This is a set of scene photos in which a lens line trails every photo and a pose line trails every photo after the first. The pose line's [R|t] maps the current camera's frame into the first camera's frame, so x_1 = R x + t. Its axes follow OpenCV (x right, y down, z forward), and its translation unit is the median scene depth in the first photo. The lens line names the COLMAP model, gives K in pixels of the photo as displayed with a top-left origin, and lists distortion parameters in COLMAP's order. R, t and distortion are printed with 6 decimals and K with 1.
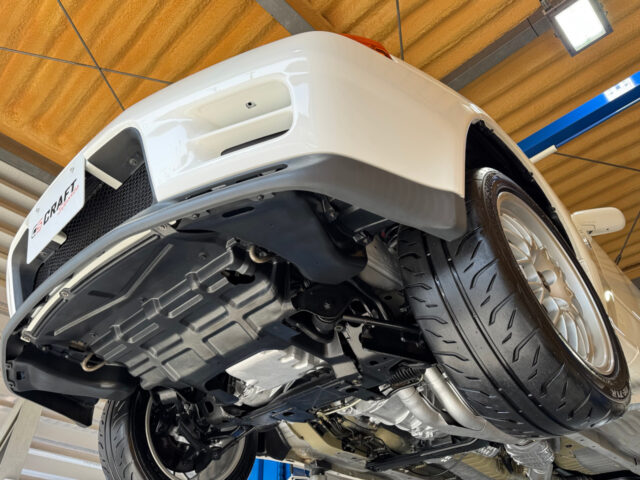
lens RADIAL K [[489.0, 0, 300.7], [0, 489.0, 213.4], [0, 0, 1]] dist [0.003249, 0.002592]
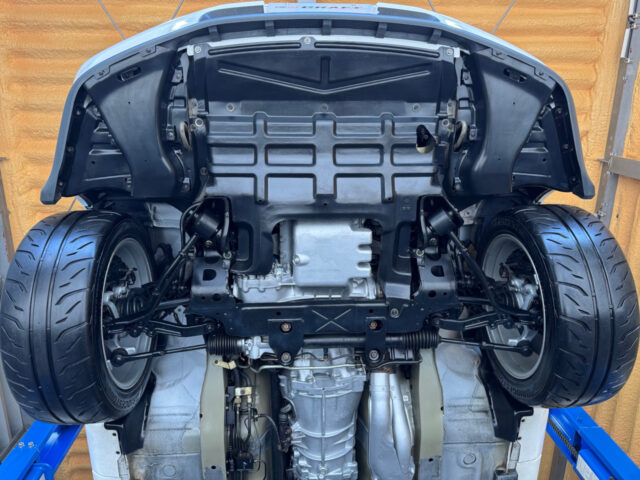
lens RADIAL K [[475.6, 0, 327.0], [0, 475.6, 231.5], [0, 0, 1]] dist [0.100821, -0.171726]
pose [[0.695917, 0.675533, 0.243627, -0.250171], [-0.430107, 0.663765, -0.611902, 0.644470], [-0.575071, 0.321047, 0.752477, 0.173885]]
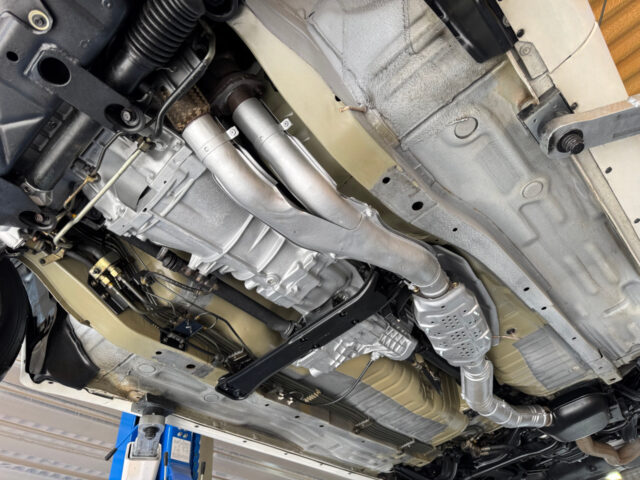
lens RADIAL K [[454.2, 0, 320.0], [0, 454.2, 240.0], [0, 0, 1]] dist [0.088224, -0.142370]
pose [[0.991662, -0.040935, 0.122189, 0.215993], [0.052956, 0.993893, -0.096811, 0.420303], [-0.117479, 0.102475, 0.987774, 0.395970]]
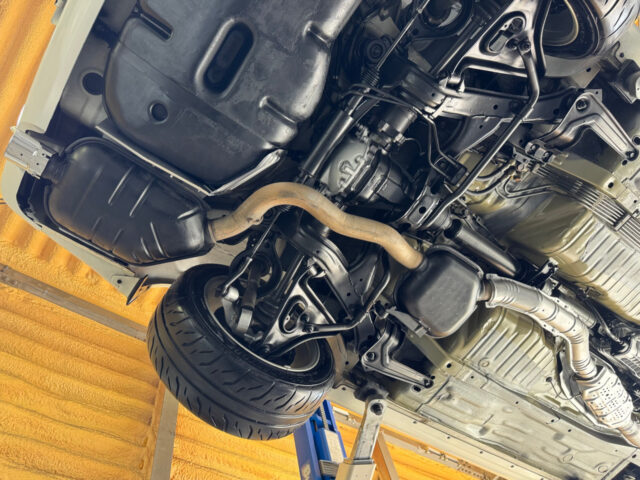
lens RADIAL K [[448.3, 0, 320.0], [0, 448.3, 240.0], [0, 0, 1]] dist [0.033905, -0.033277]
pose [[-0.973262, 0.212533, -0.087129, 1.055517], [0.024910, -0.279421, -0.959845, 1.455389], [-0.228344, -0.936351, 0.266656, 1.190860]]
